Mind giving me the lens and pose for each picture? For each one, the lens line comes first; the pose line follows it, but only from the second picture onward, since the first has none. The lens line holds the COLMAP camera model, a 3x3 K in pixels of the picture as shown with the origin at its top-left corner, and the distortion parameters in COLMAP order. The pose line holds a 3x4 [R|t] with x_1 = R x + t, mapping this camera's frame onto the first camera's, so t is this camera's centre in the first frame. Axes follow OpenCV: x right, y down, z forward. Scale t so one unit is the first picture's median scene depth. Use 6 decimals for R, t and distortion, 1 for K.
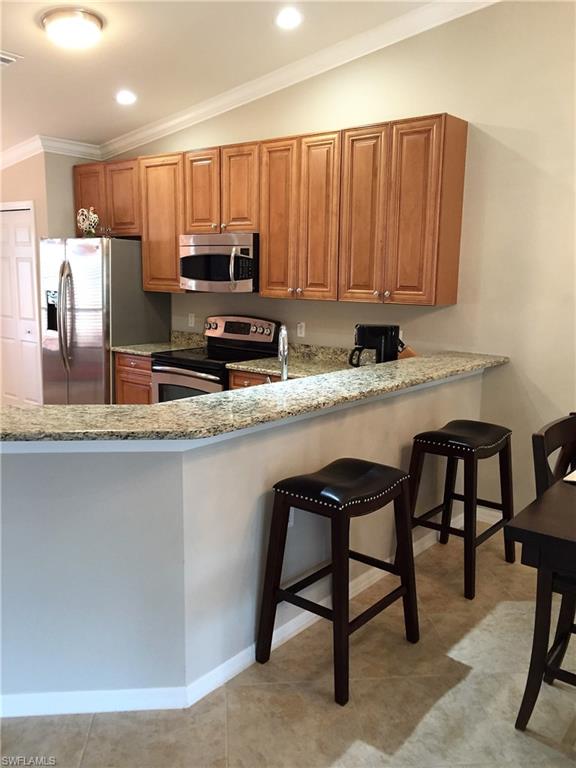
lens RADIAL K [[658.2, 0, 288.0], [0, 658.2, 384.0], [0, 0, 1]] dist [0.004115, 0.003080]
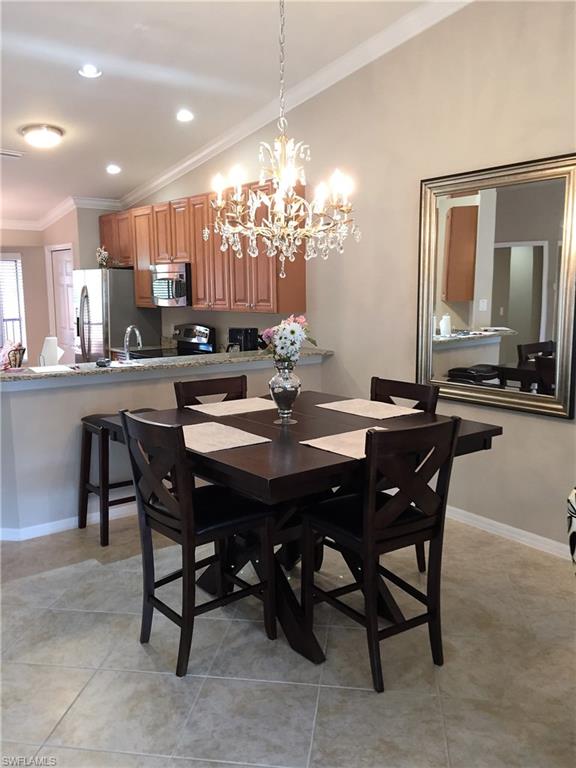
lens RADIAL K [[658.2, 0, 288.0], [0, 658.2, 384.0], [0, 0, 1]] dist [0.004115, 0.003080]
pose [[0.972321, 0.015584, -0.233128, 0.411006], [-0.022967, 0.999316, -0.028987, 0.049508], [0.232517, 0.033539, 0.972014, -0.238769]]
